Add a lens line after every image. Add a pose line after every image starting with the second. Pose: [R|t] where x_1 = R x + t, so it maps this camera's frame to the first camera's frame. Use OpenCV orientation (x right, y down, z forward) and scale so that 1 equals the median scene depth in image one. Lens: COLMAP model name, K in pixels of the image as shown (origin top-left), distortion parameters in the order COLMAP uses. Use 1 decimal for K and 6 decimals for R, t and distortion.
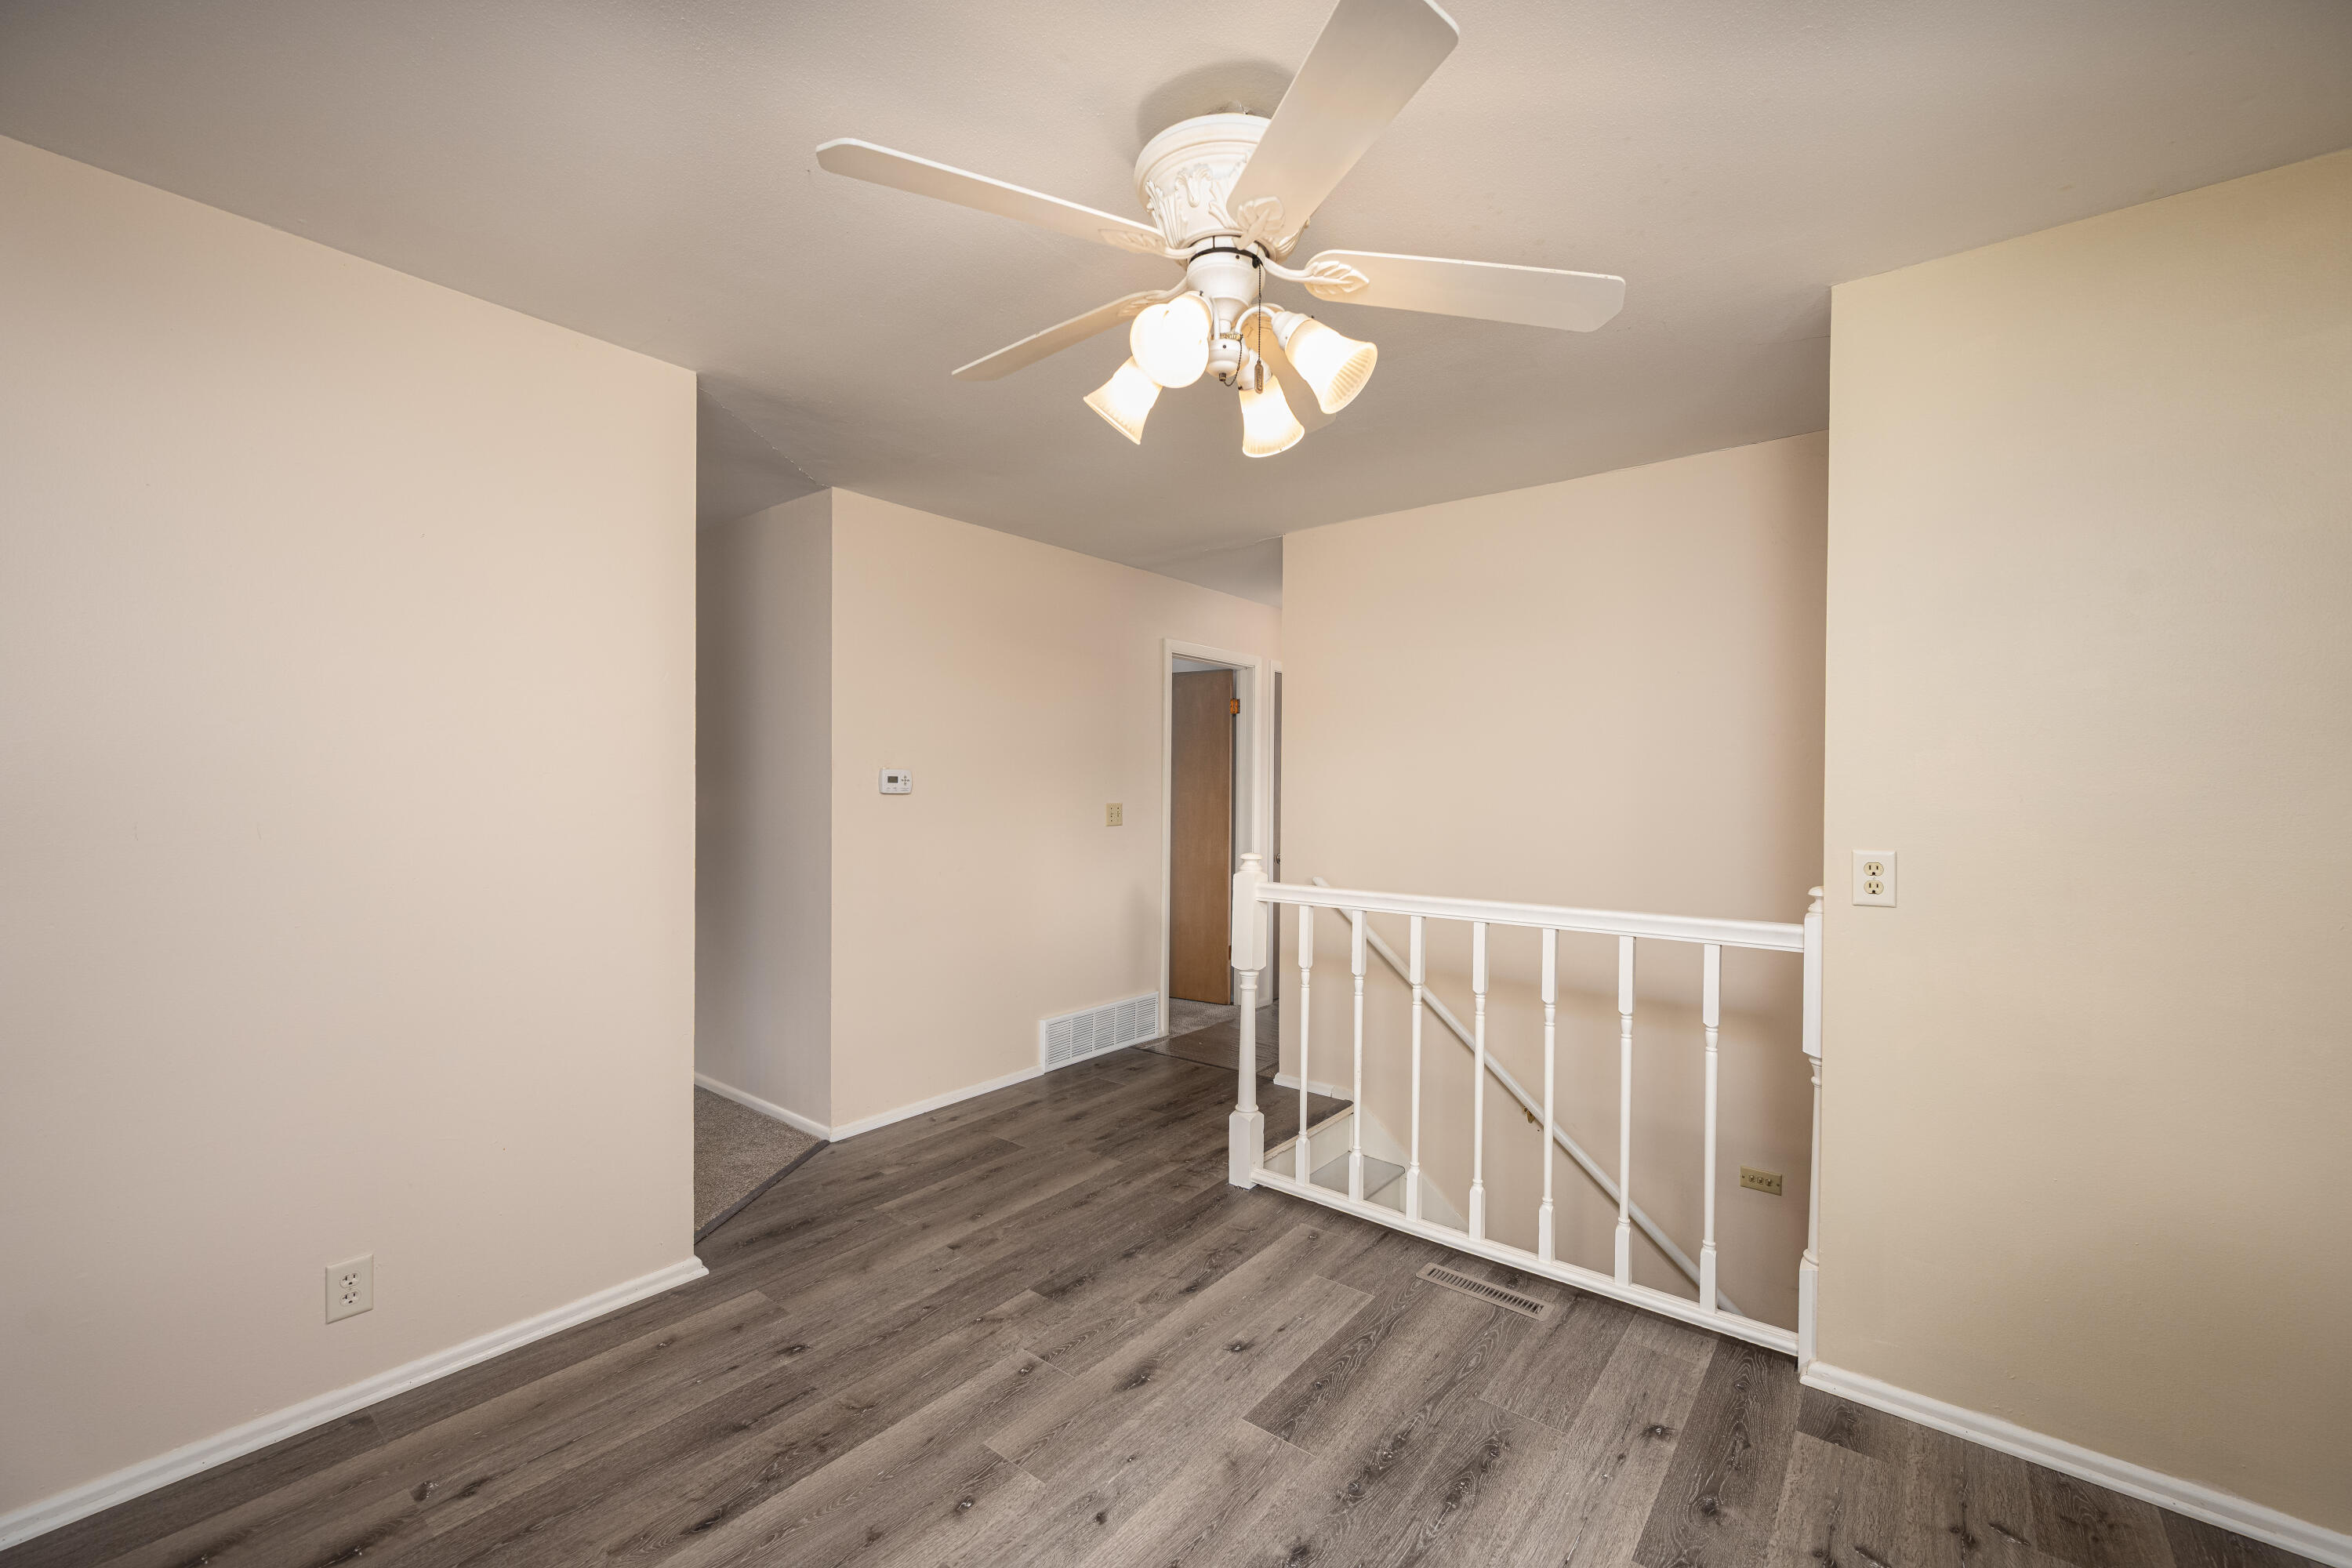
lens RADIAL K [[963.5, 0, 1180.7], [0, 963.5, 783.4], [0, 0, 1]] dist [-0.001094, 0.000758]
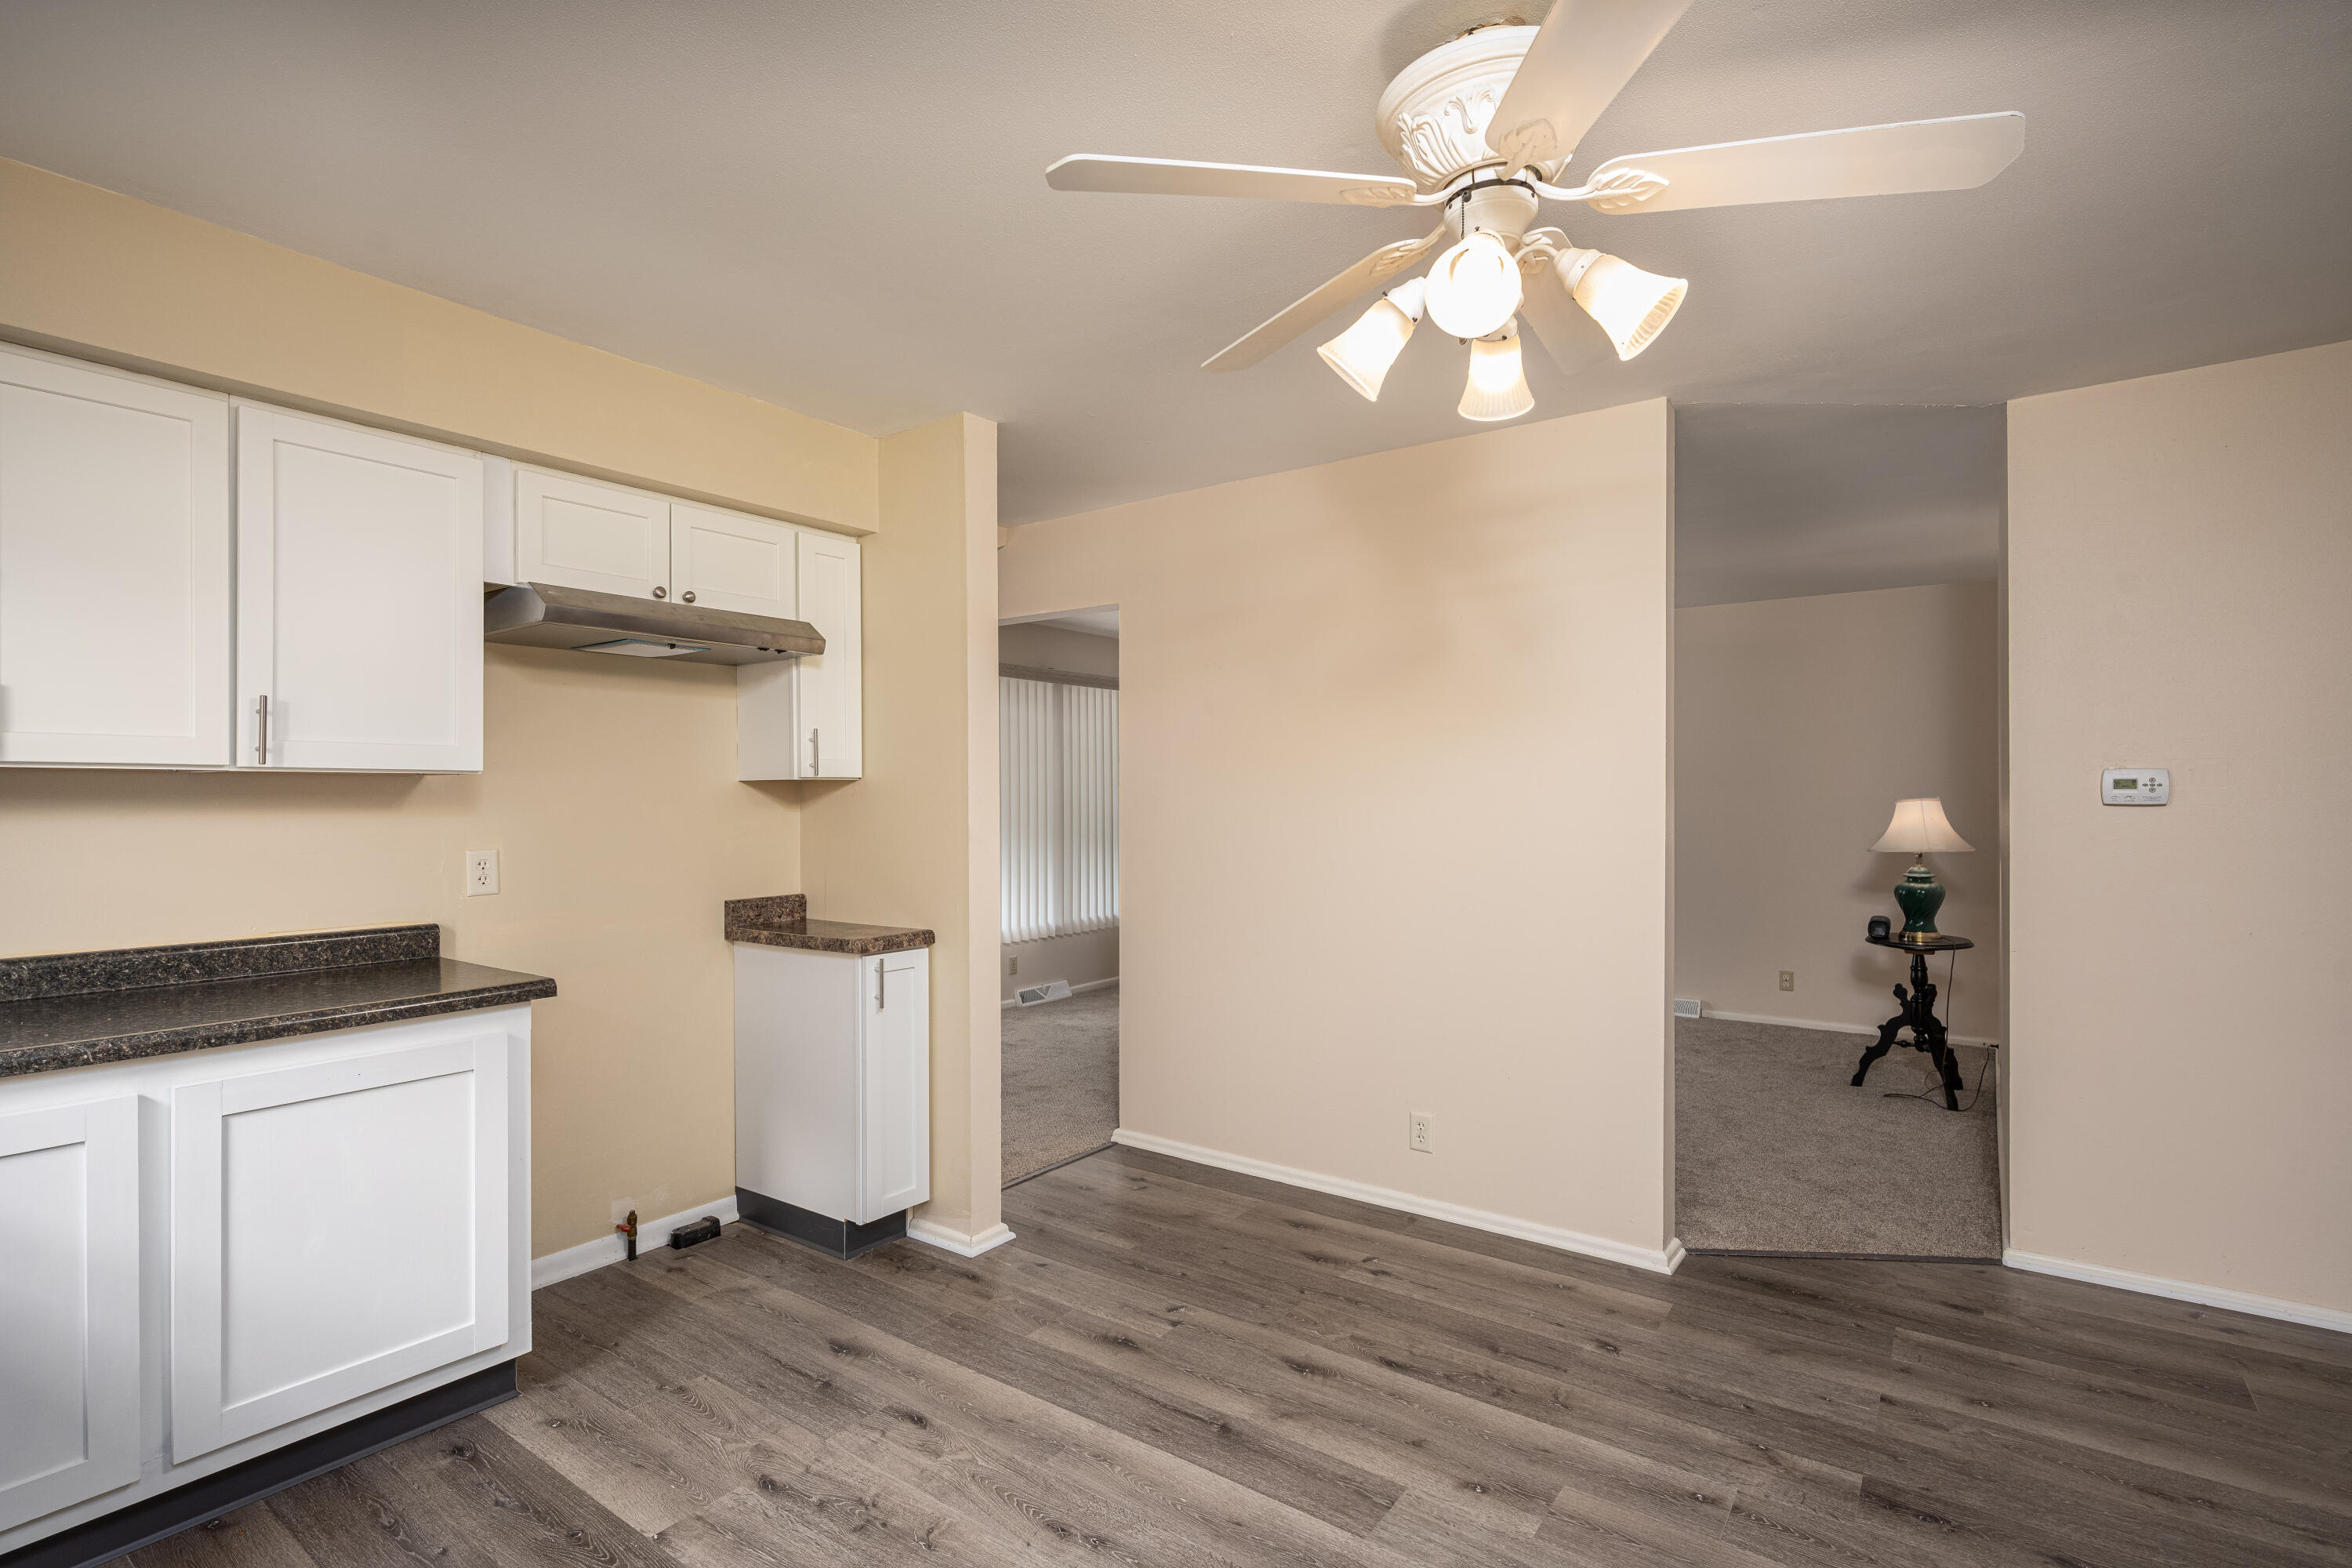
lens RADIAL K [[1090.9, 0, 1161.6], [0, 1090.9, 785.7], [0, 0, 1]] dist [0.008476, -0.000263]
pose [[0.043608, -0.007799, -0.999018, 0.669186], [0.009916, 0.999924, -0.007373, -0.005666], [0.999000, -0.009584, 0.043682, 0.428839]]
